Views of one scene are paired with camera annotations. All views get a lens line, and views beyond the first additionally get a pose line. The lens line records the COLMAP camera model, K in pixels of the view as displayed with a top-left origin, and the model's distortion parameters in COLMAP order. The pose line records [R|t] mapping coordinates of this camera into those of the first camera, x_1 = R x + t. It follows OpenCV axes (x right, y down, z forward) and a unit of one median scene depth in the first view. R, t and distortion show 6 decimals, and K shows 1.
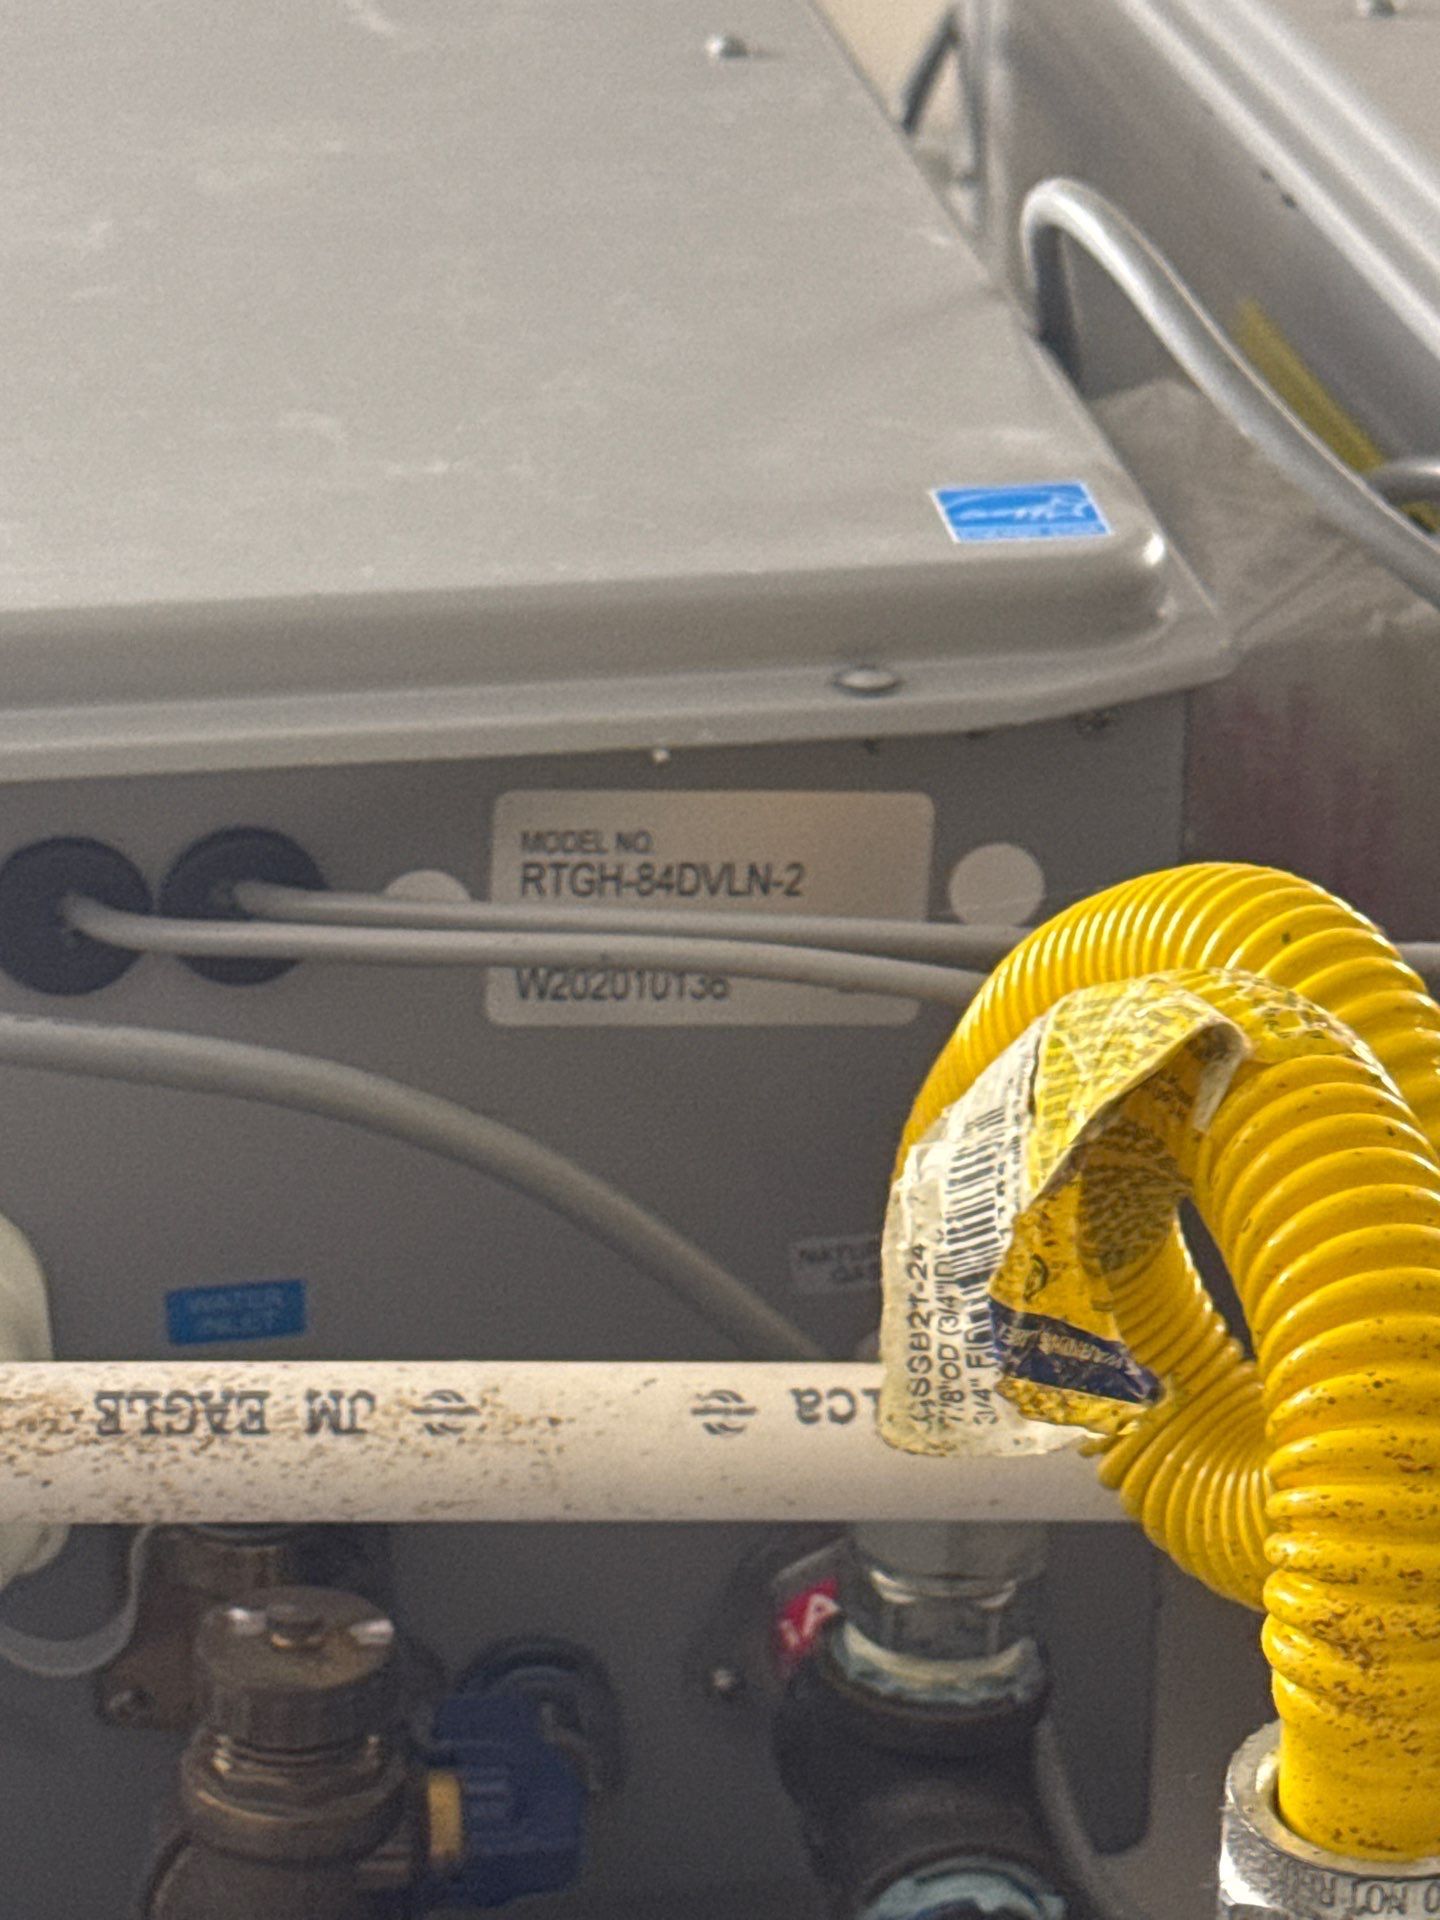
lens RADIAL K [[1363.8, 0, 714.9], [0, 1363.8, 977.4], [0, 0, 1]] dist [0.007911, -0.009320]
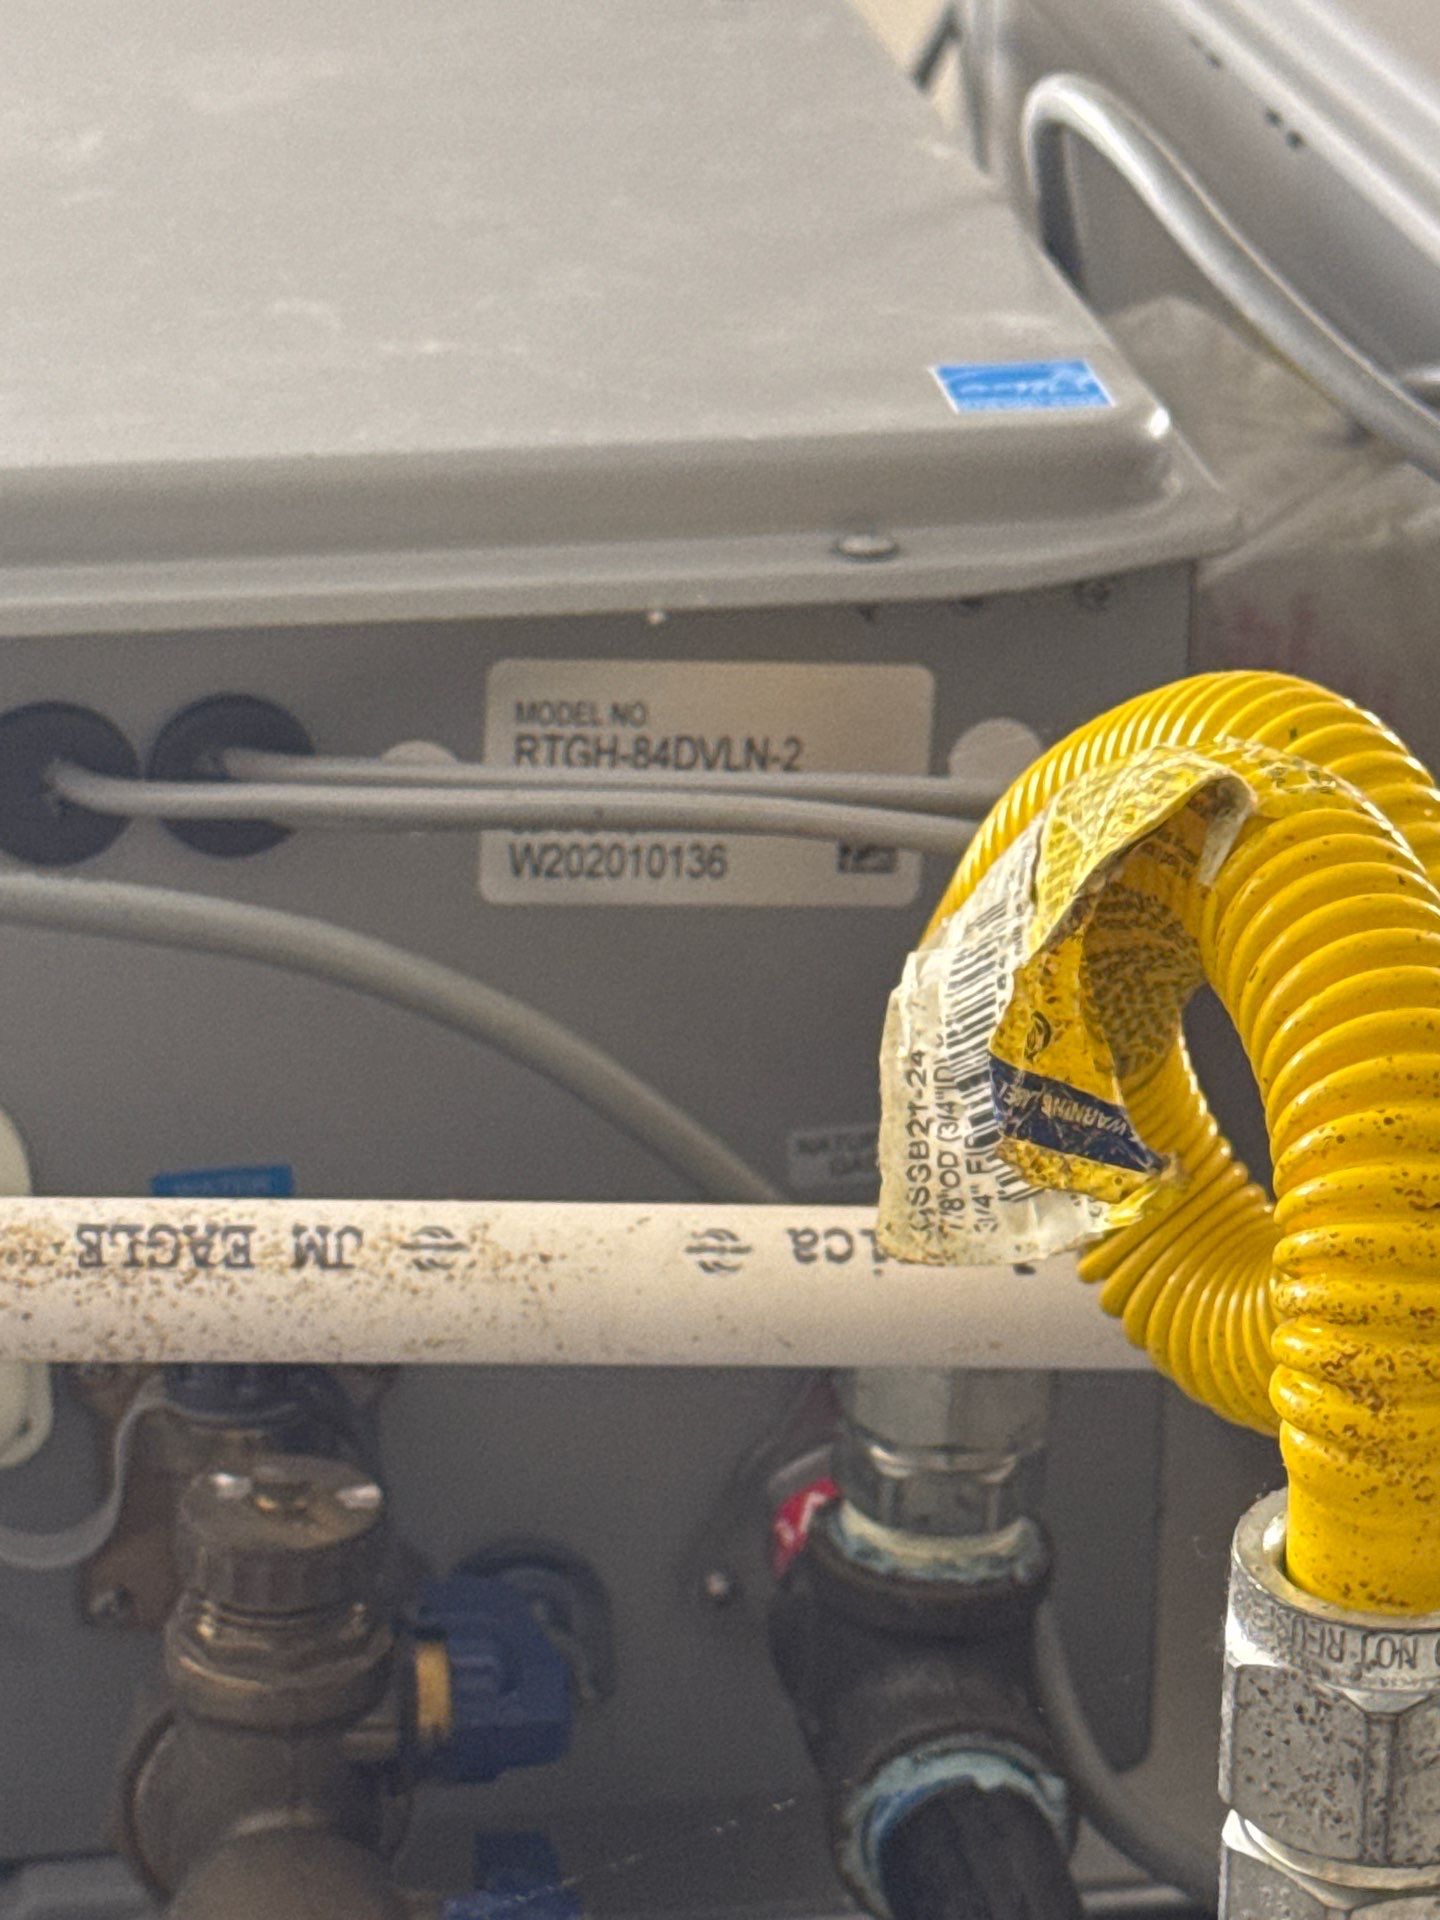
lens RADIAL K [[1375.3, 0, 716.0], [0, 1375.3, 959.8], [0, 0, 1]] dist [0.002760, -0.005800]
pose [[0.999994, 0.002575, 0.002191, 0.001902], [-0.002563, 0.999980, -0.005705, 0.118873], [-0.002205, 0.005699, 0.999981, 0.011799]]
